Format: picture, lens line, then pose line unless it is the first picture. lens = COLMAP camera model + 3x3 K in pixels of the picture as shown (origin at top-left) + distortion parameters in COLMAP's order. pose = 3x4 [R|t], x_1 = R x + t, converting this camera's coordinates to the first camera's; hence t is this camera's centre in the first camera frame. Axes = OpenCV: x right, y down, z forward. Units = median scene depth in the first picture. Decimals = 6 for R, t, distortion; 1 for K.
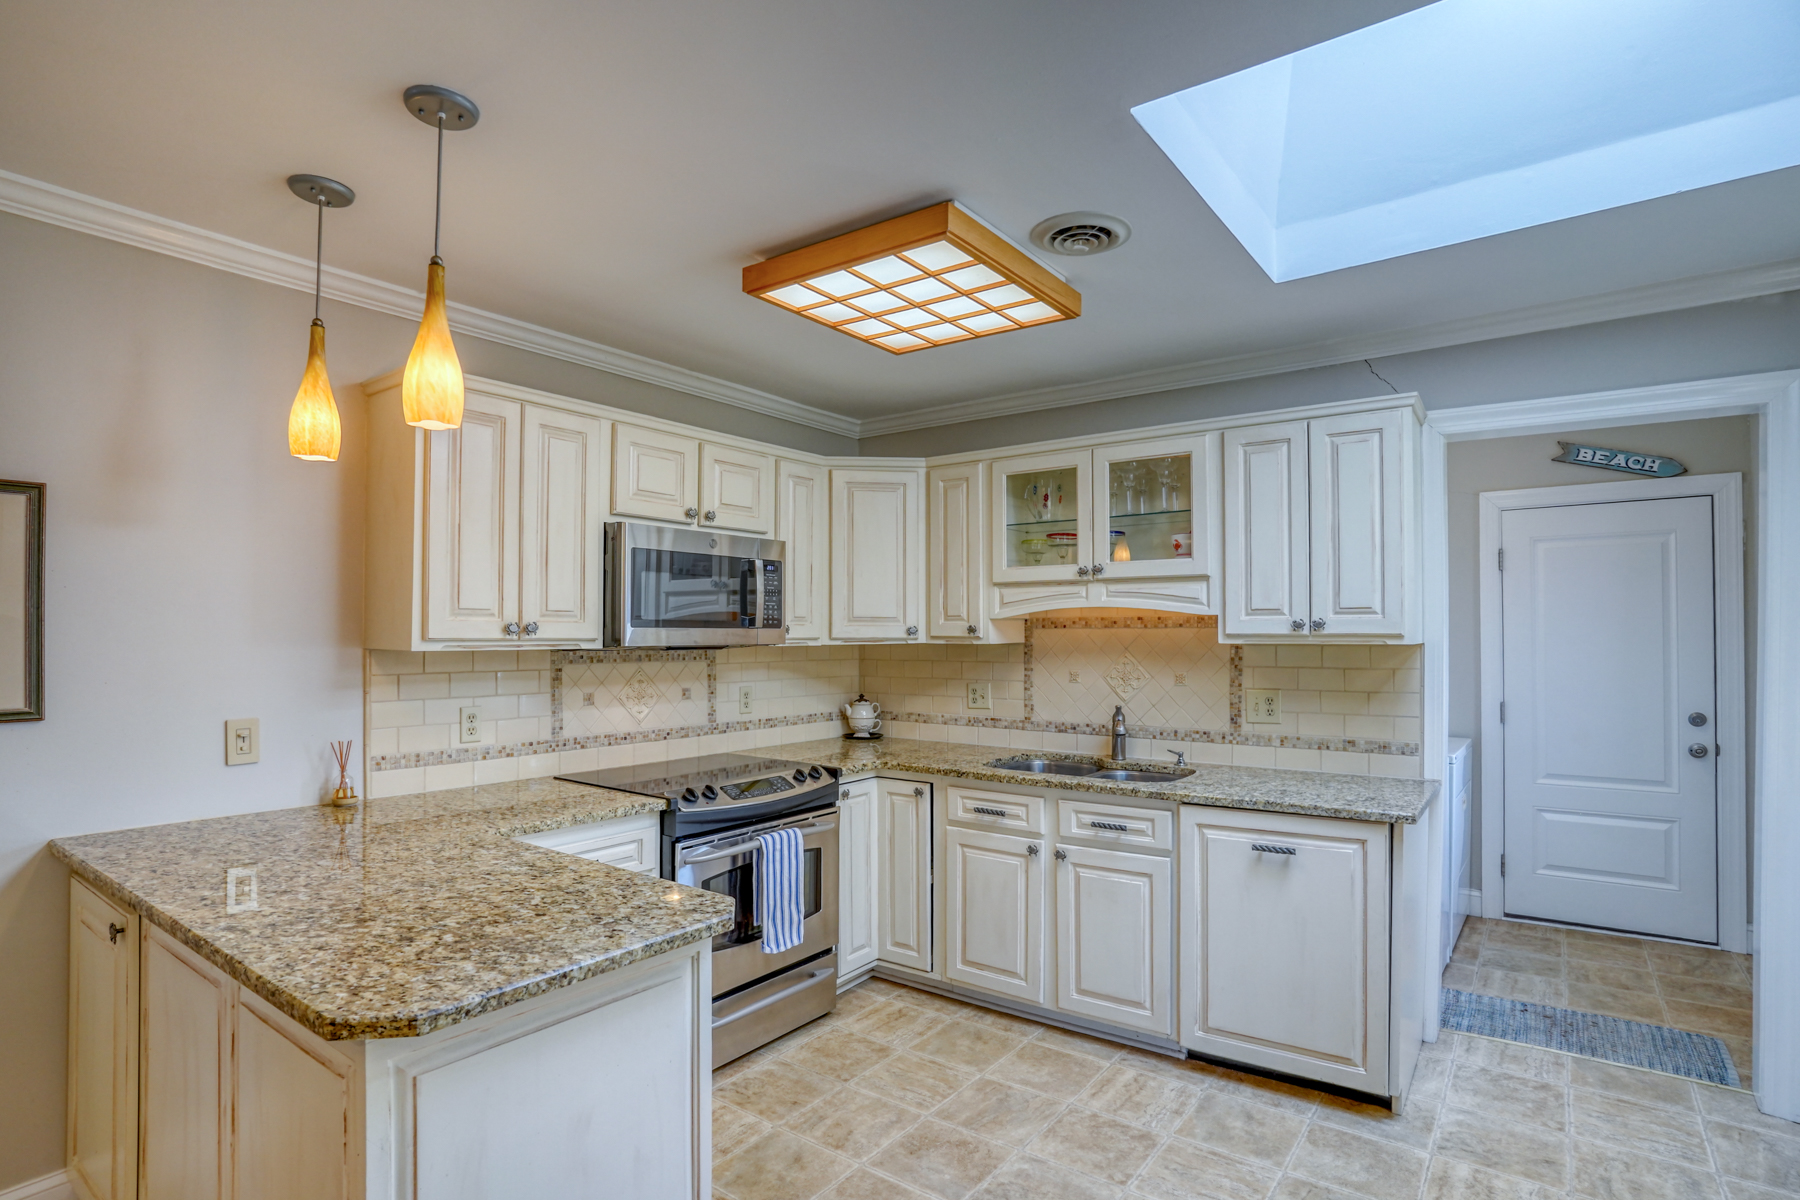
lens RADIAL K [[894.7, 0, 939.8], [0, 894.7, 625.6], [0, 0, 1]] dist [-0.075970, 0.030642]
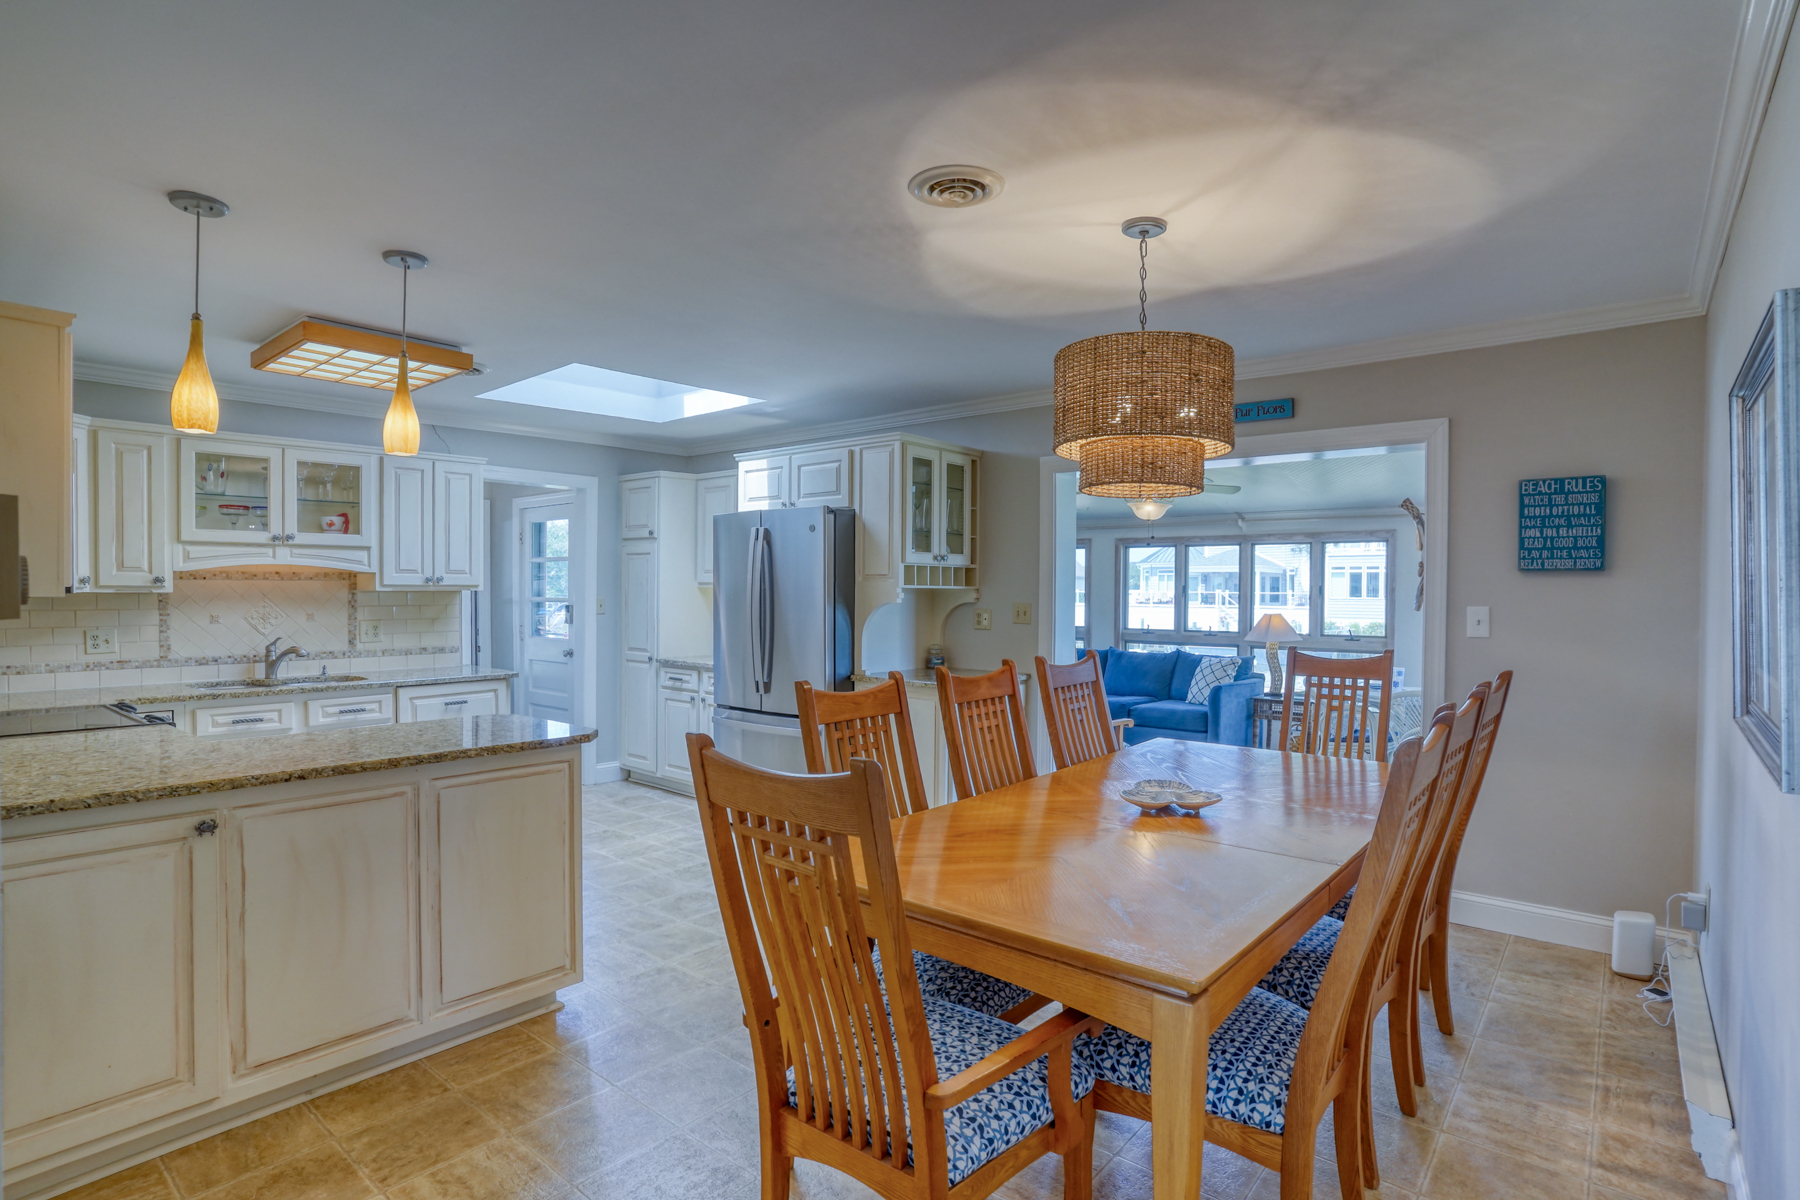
lens RADIAL K [[894.7, 0, 843.8], [0, 894.7, 604.8], [0, 0, 1]] dist [-0.075970, 0.030642]
pose [[0.118221, -0.018129, 0.992822, -1.153916], [-0.011879, 0.999736, 0.019670, 0.004564], [-0.992916, -0.014119, 0.117974, -0.010476]]
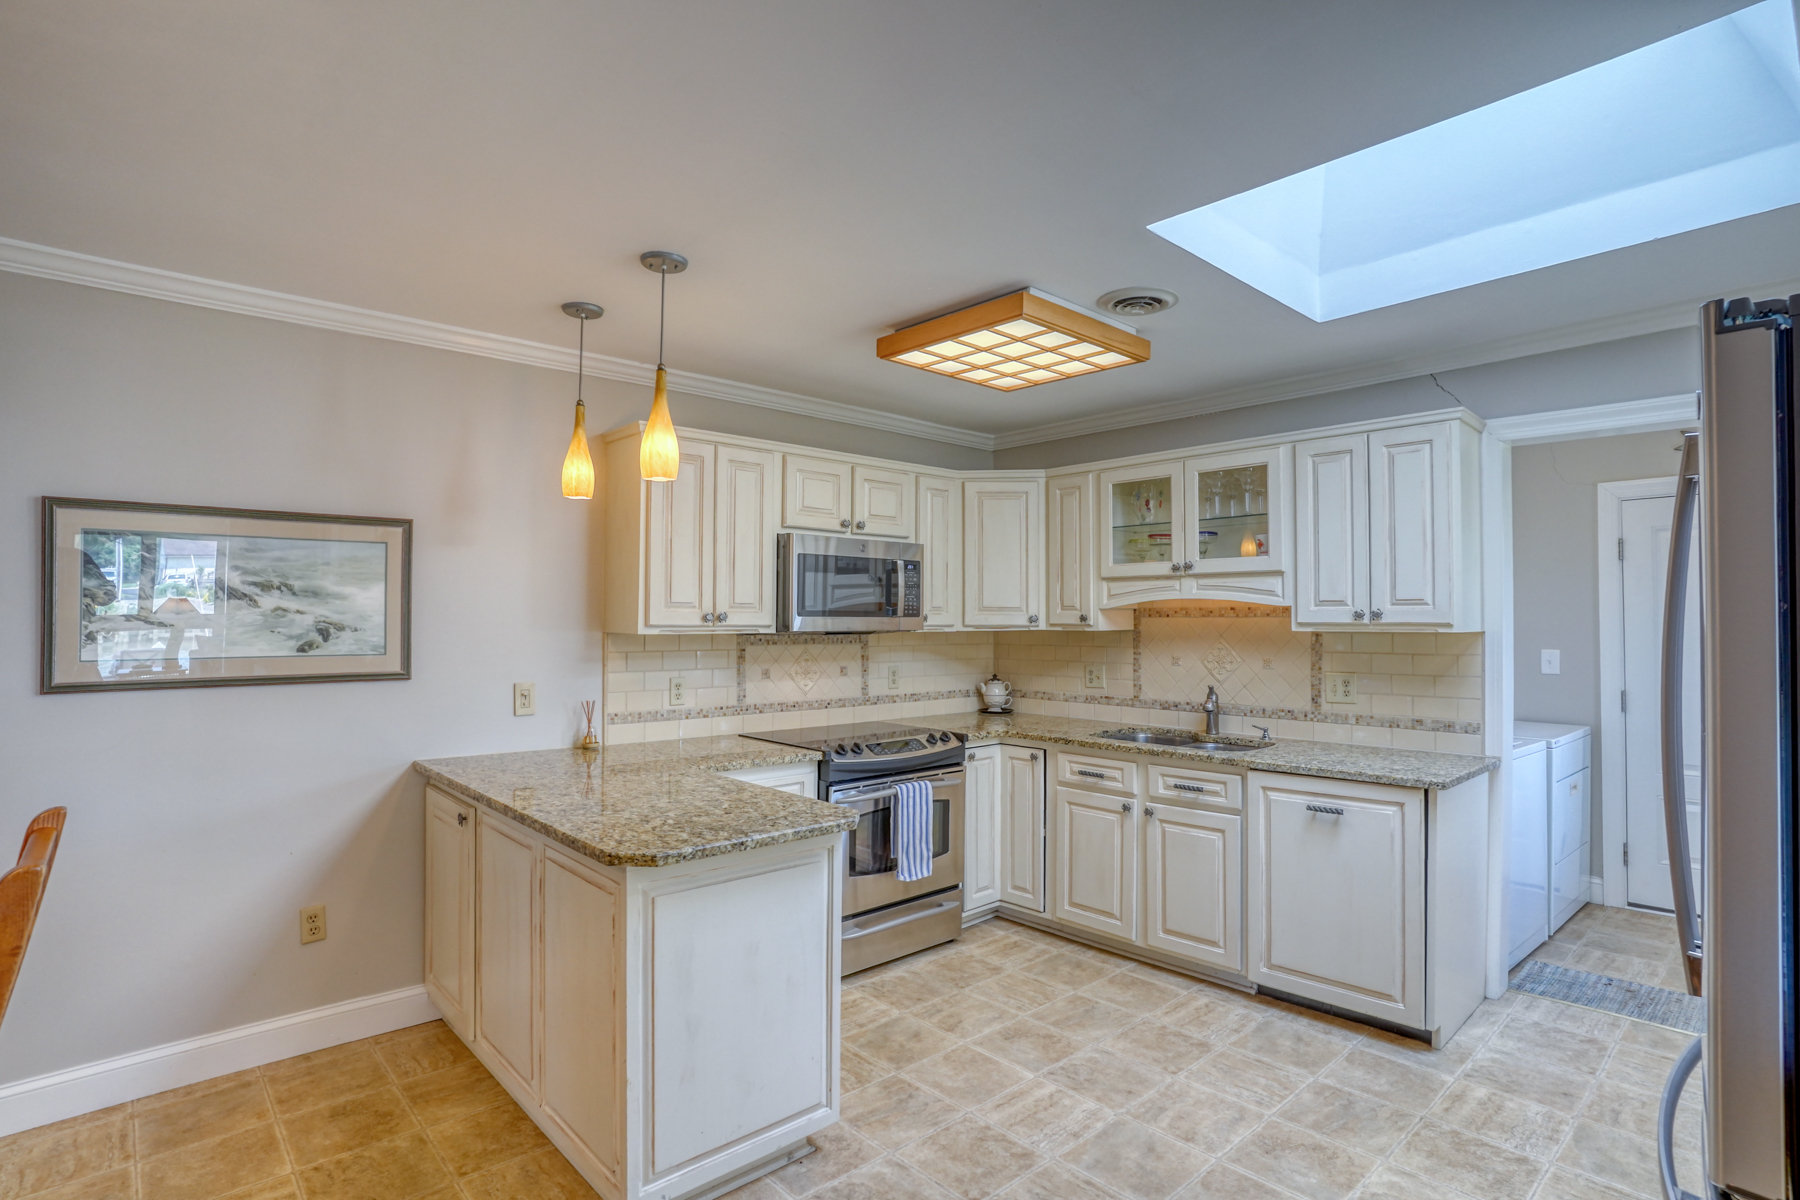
lens RADIAL K [[894.7, 0, 939.0], [0, 894.7, 601.1], [0, 0, 1]] dist [-0.075970, 0.030642]
pose [[0.981267, -0.001724, -0.192644, 0.089871], [-0.000673, 0.999923, -0.012380, -0.004236], [0.192651, 0.012278, 0.981191, -0.198884]]
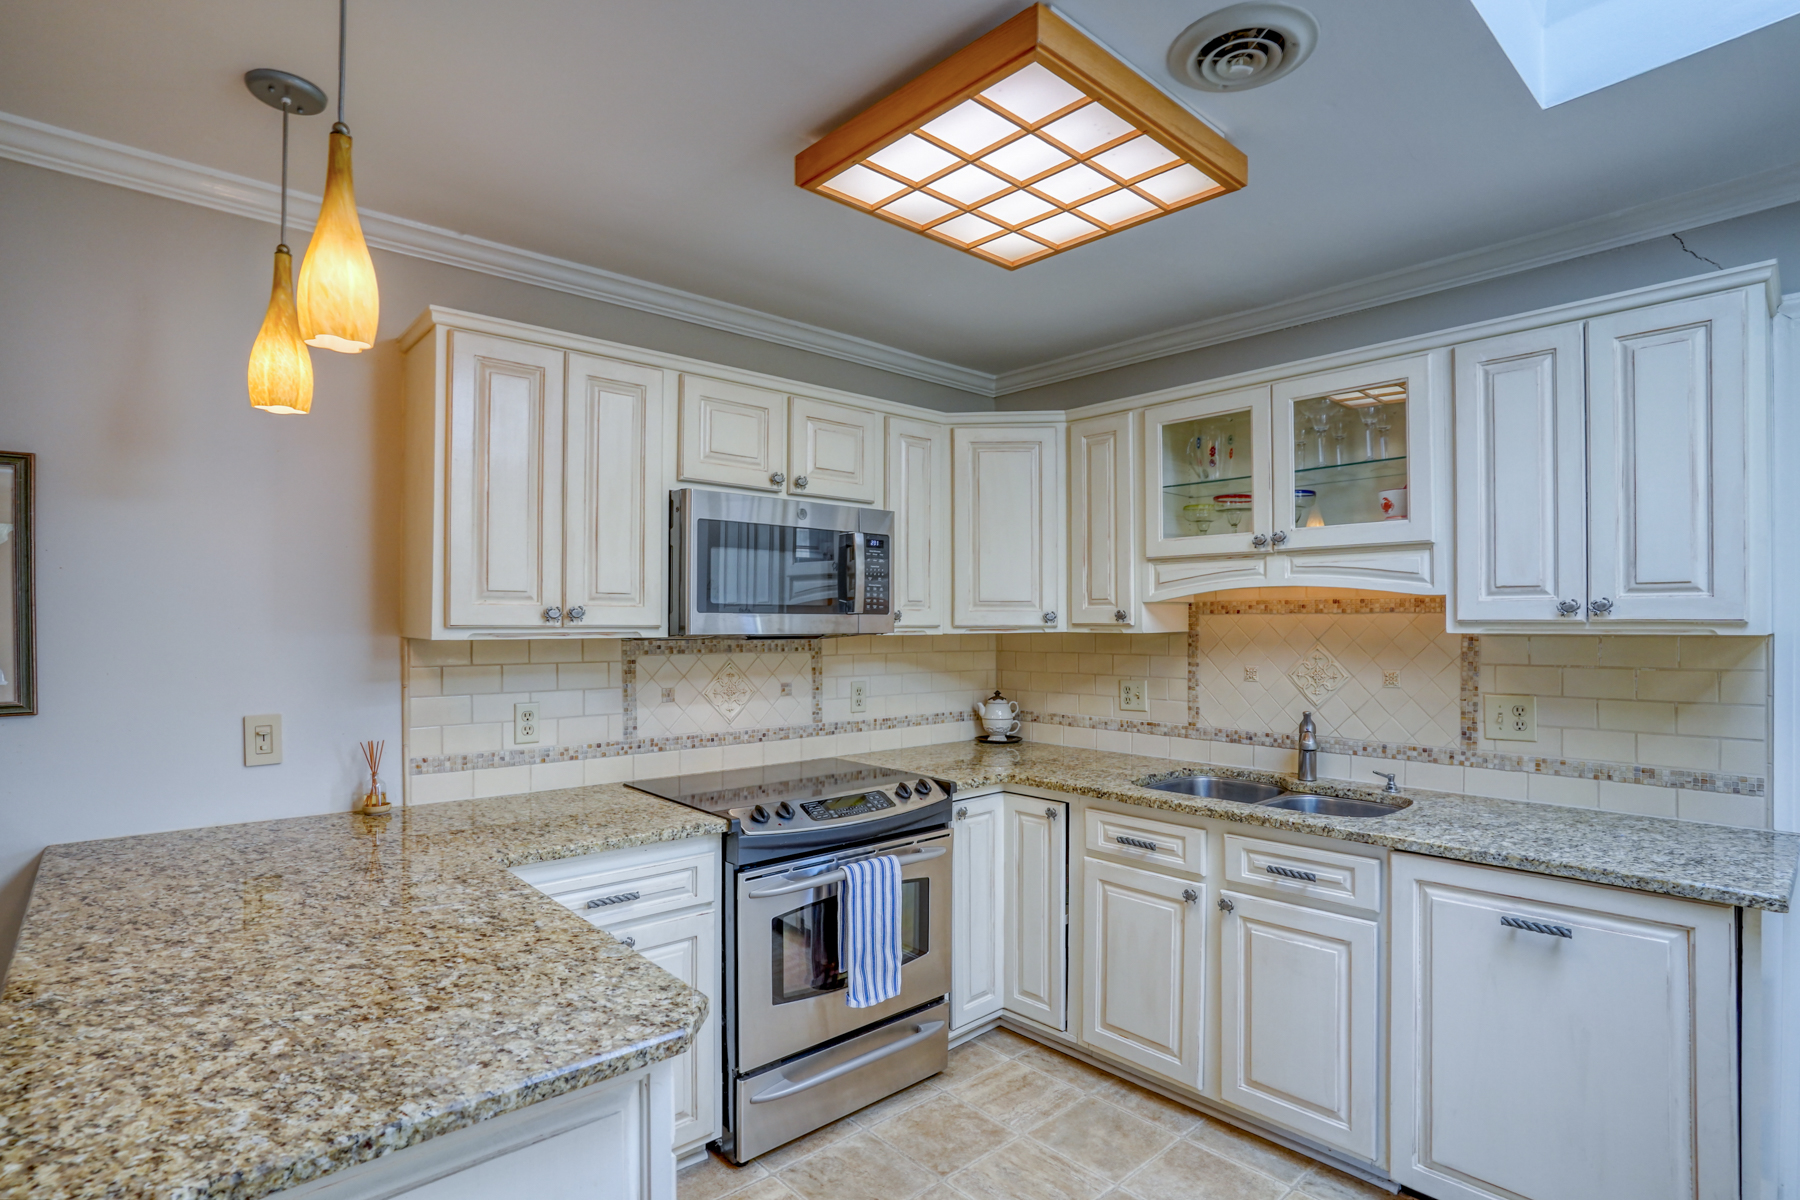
lens RADIAL K [[894.7, 0, 938.7], [0, 894.7, 622.1], [0, 0, 1]] dist [-0.075970, 0.030642]
pose [[0.978875, -0.000029, -0.204459, 0.047570], [0.001627, 0.999969, 0.007648, 0.004630], [0.204453, -0.007819, 0.978845, 0.198495]]
